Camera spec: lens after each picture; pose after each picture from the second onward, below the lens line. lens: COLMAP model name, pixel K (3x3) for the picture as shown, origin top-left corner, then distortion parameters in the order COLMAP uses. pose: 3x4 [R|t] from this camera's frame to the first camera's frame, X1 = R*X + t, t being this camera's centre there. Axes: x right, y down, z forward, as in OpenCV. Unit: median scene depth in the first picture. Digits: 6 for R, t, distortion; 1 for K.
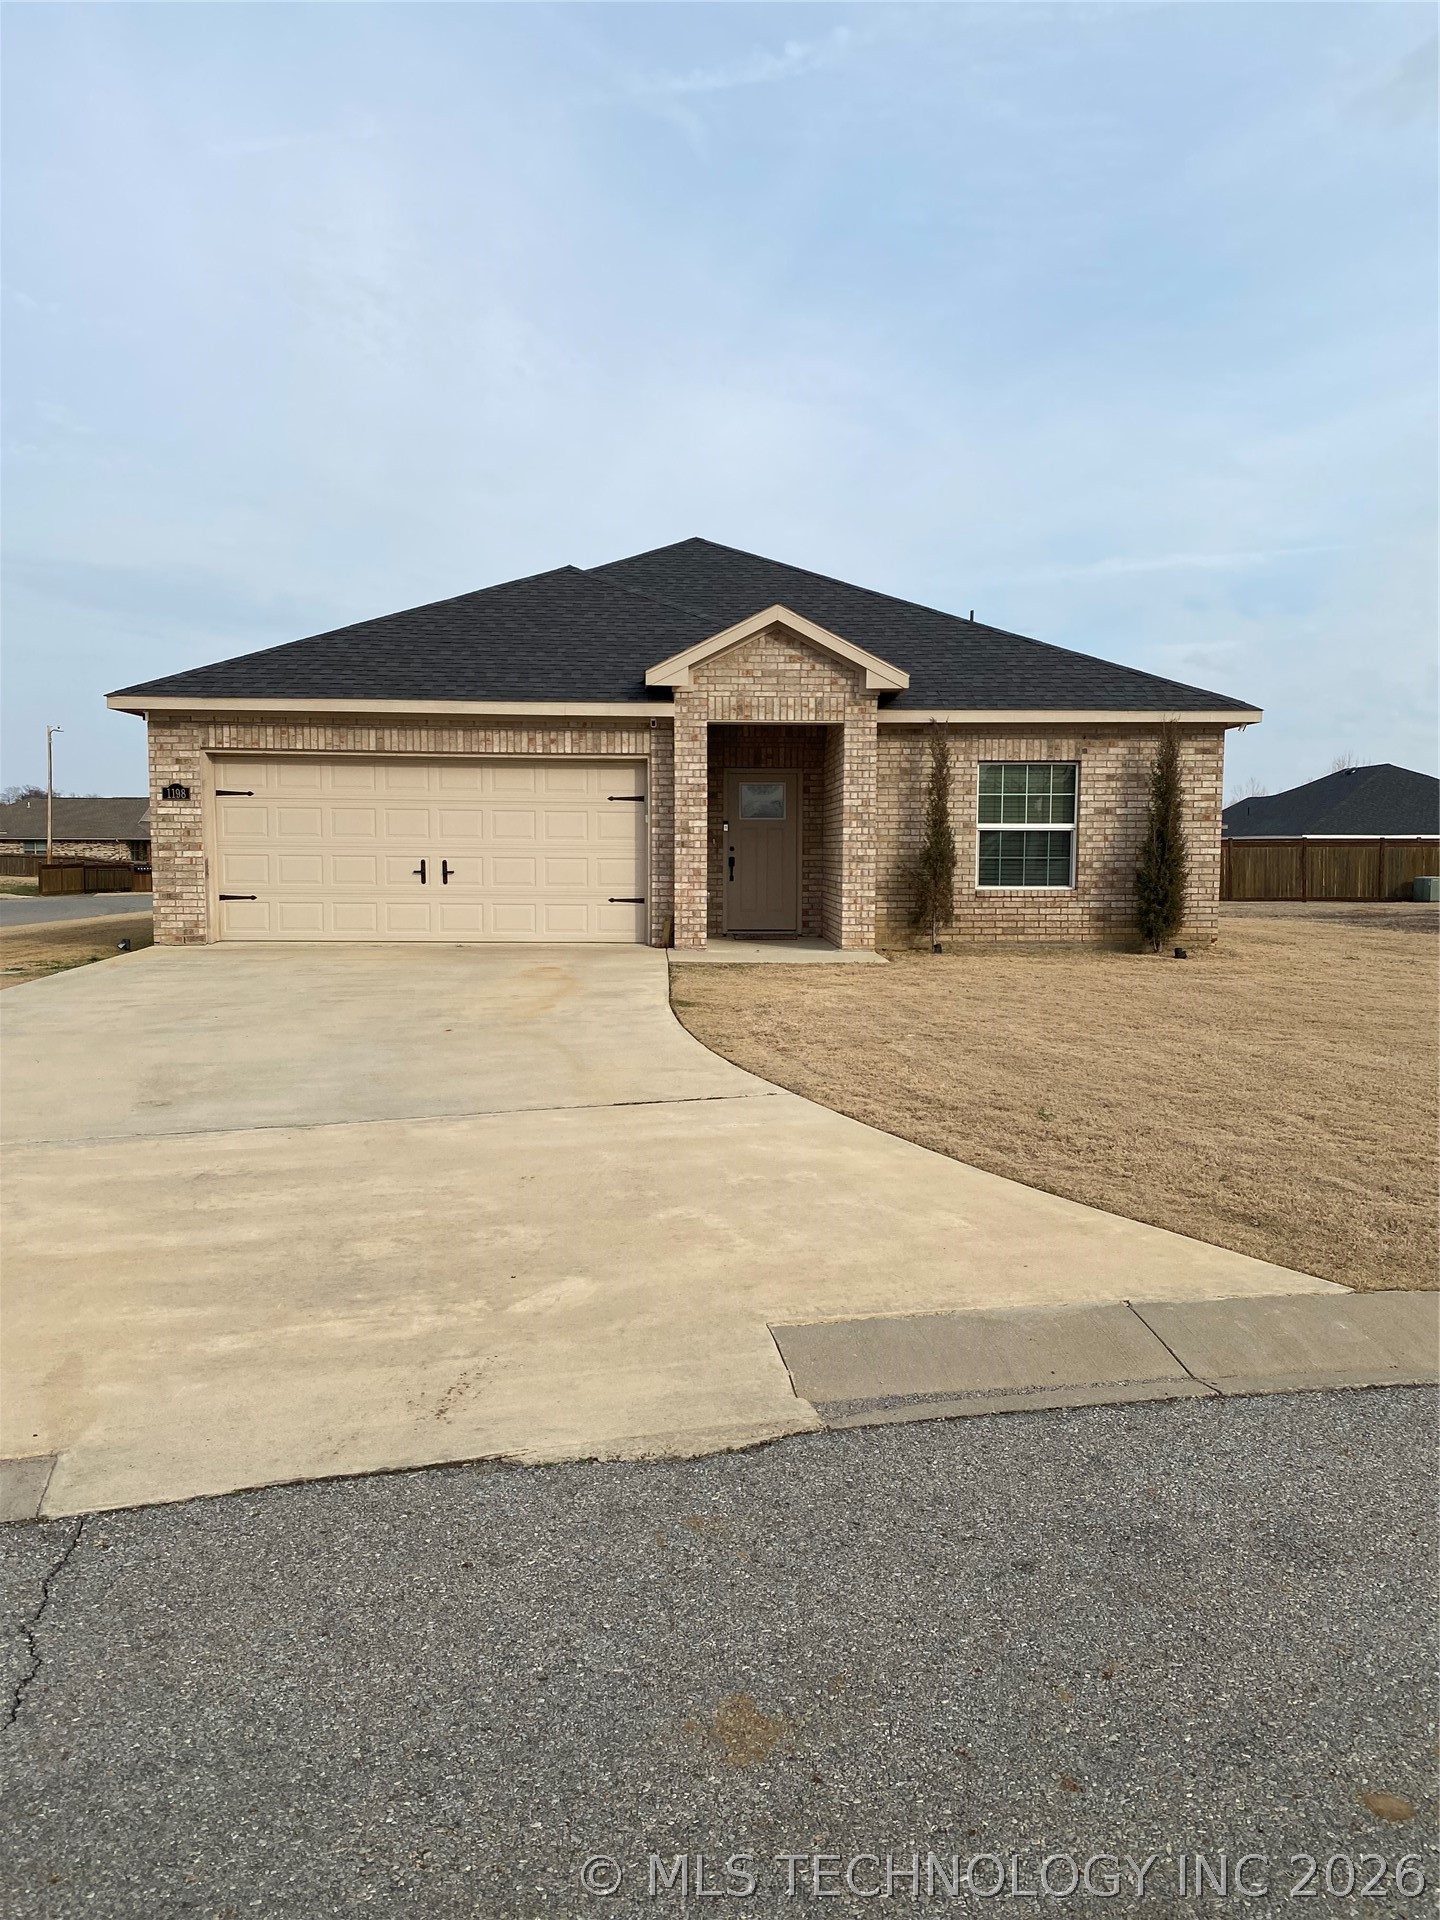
lens RADIAL K [[1470.3, 0, 730.9], [0, 1470.3, 955.0], [0, 0, 1]] dist [0.168334, -0.511356]
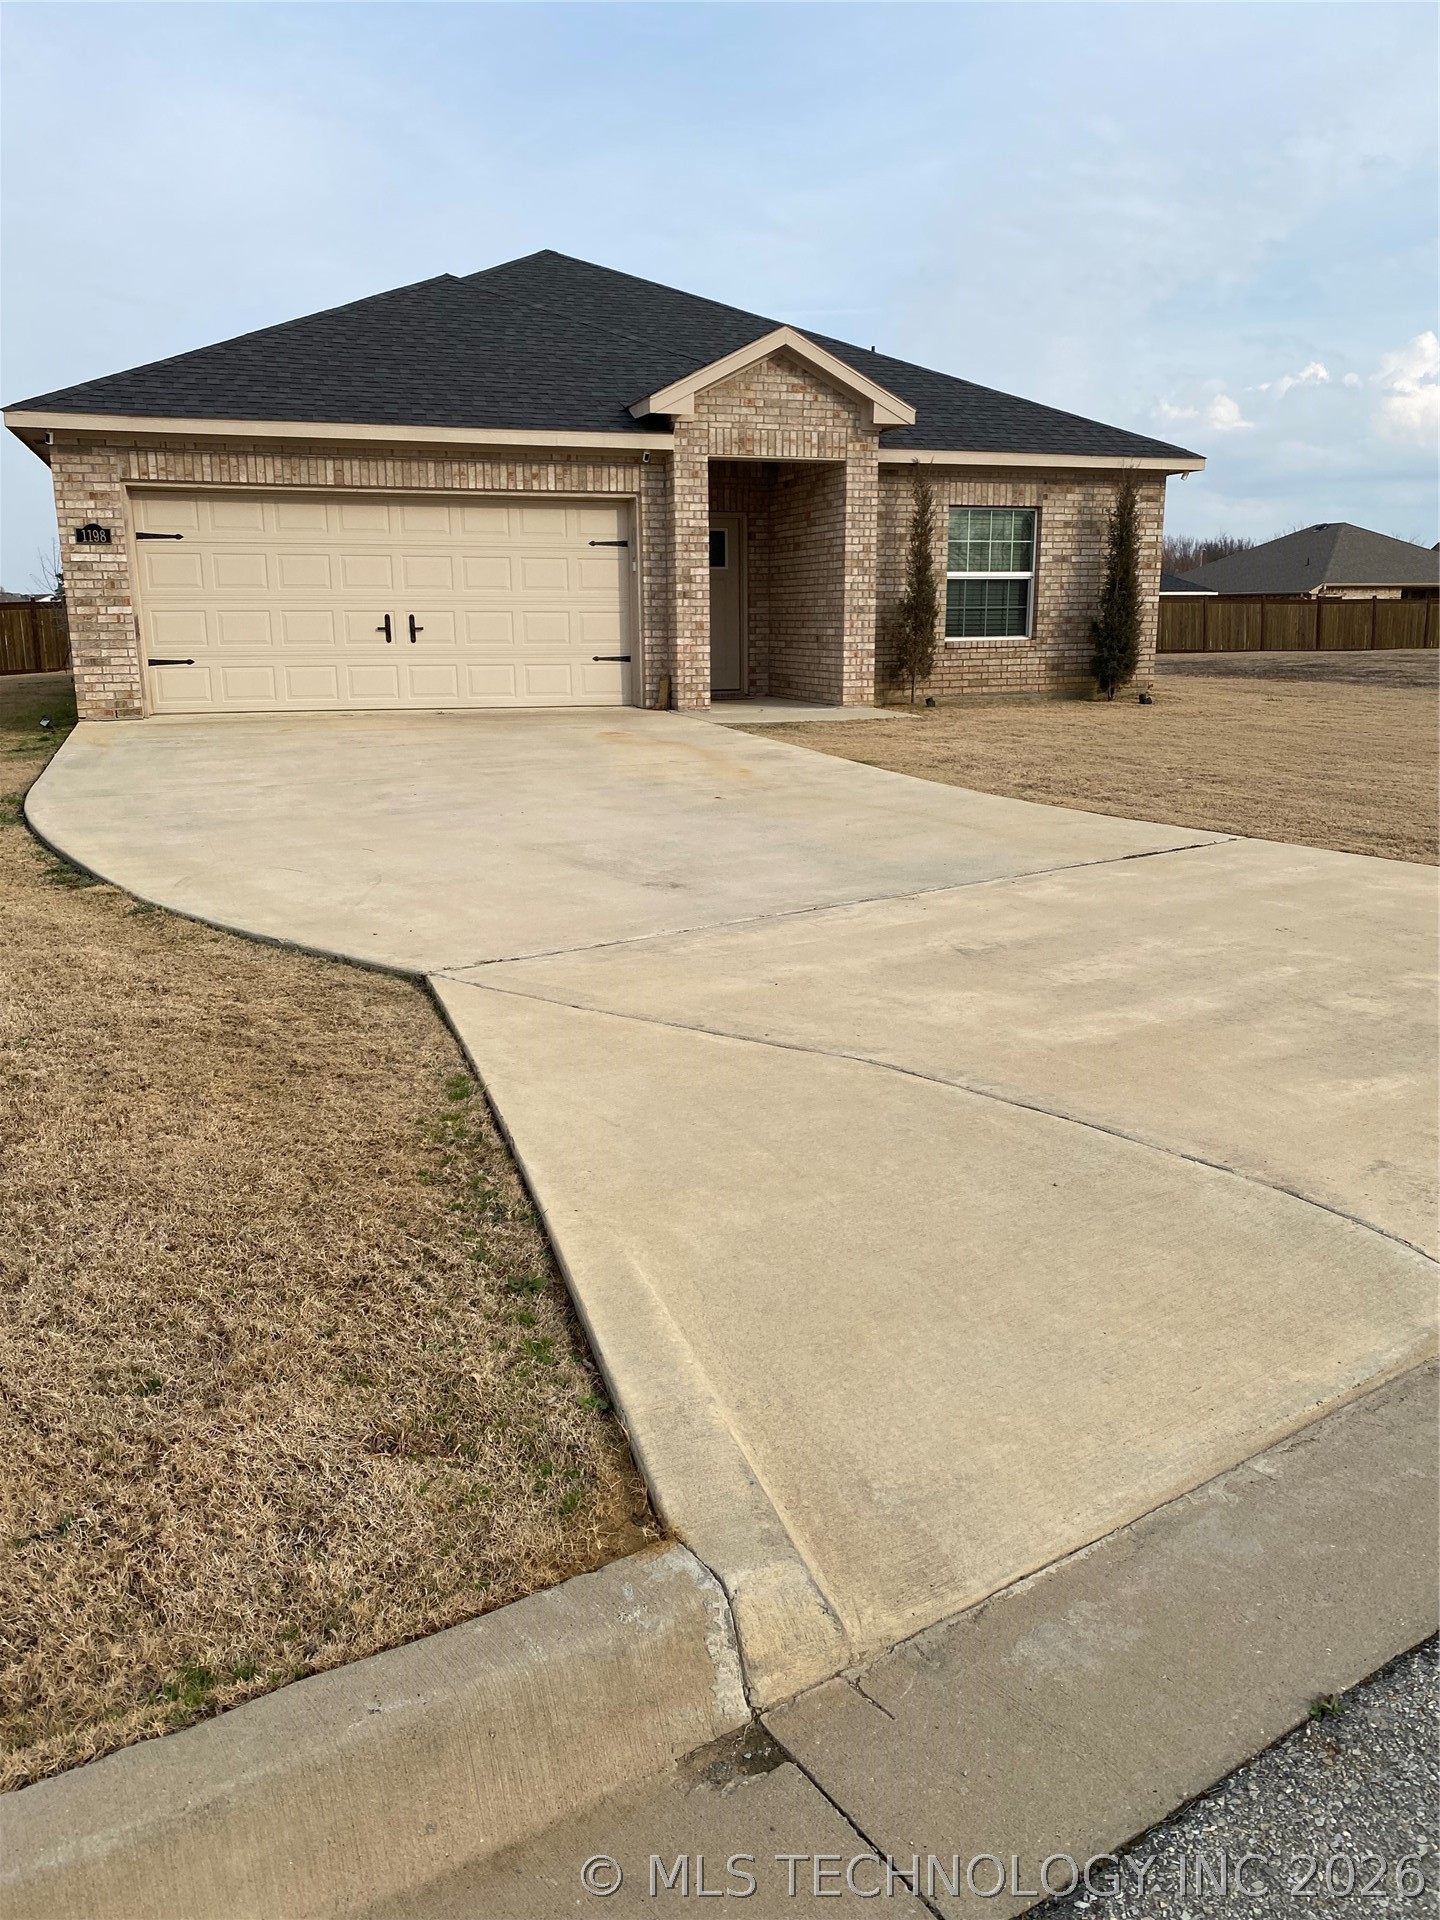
lens RADIAL K [[1470.6, 0, 725.7], [0, 1470.6, 944.5], [0, 0, 1]] dist [0.174589, -0.548387]
pose [[0.956500, -0.072620, 0.282549, -0.284087], [0.030599, 0.988153, 0.150388, 0.002686], [-0.290123, -0.135201, 0.947391, 0.078276]]
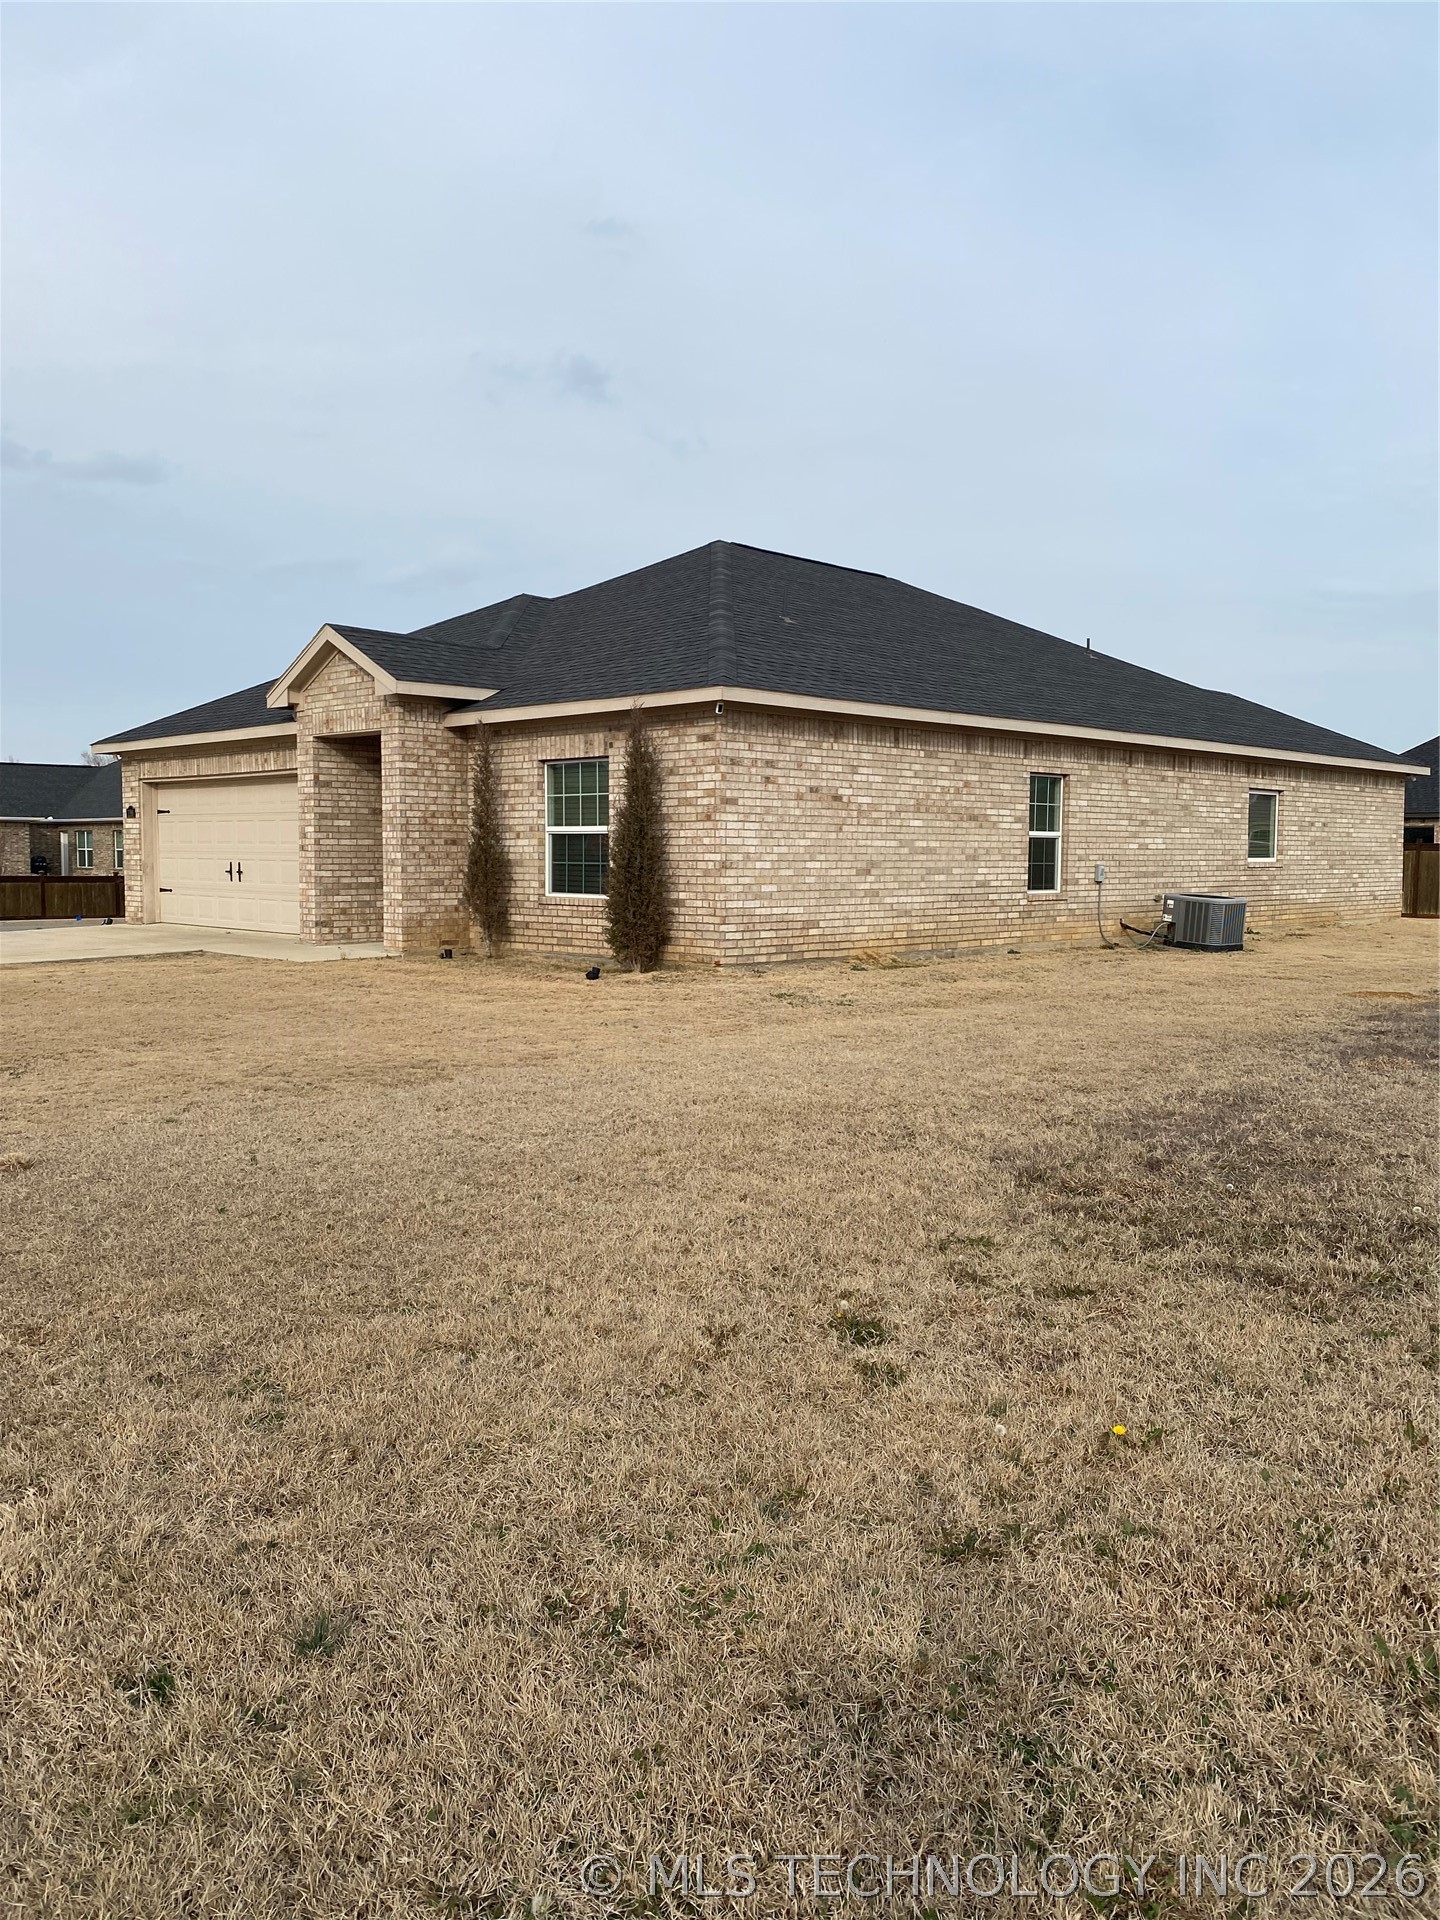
lens RADIAL K [[1470.3, 0, 730.9], [0, 1470.3, 955.0], [0, 0, 1]] dist [0.168334, -0.511356]
pose [[0.687576, 0.048743, -0.724474, 0.988726], [-0.053677, 0.998426, 0.016232, -0.030069], [0.724125, 0.027727, 0.689111, 0.460450]]
